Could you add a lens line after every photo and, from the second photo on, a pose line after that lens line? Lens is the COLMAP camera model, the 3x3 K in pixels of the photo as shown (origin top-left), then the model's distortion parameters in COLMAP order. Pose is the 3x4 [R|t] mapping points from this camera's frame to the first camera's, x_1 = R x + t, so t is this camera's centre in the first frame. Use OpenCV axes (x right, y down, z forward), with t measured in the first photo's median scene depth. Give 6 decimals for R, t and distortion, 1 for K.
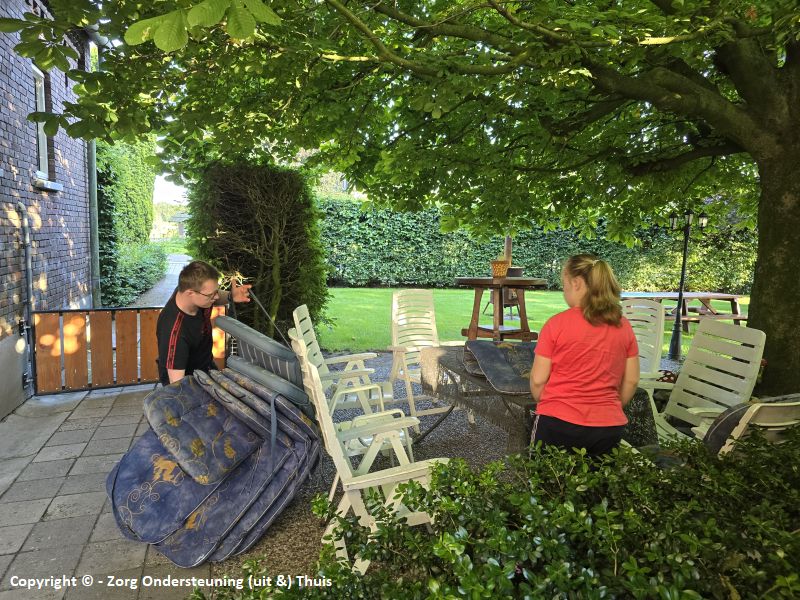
lens RADIAL K [[529.4, 0, 403.4], [0, 529.4, 300.0], [0, 0, 1]] dist [0.073526, -0.068023]
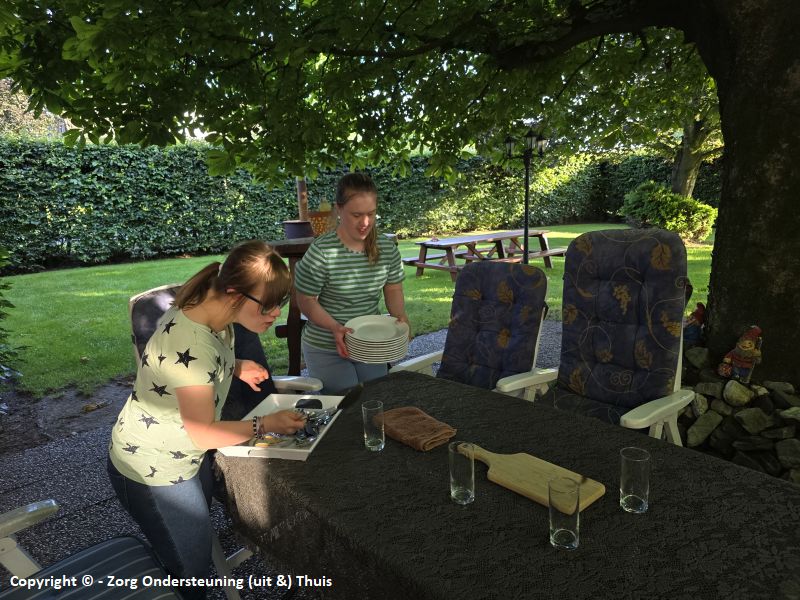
lens RADIAL K [[529.4, 0, 403.4], [0, 529.4, 300.0], [0, 0, 1]] dist [0.073526, -0.068023]
pose [[0.910511, -0.143601, 0.387747, 0.004733], [0.108844, 0.987922, 0.110286, -0.012491], [-0.398901, -0.058213, 0.915144, 0.162593]]
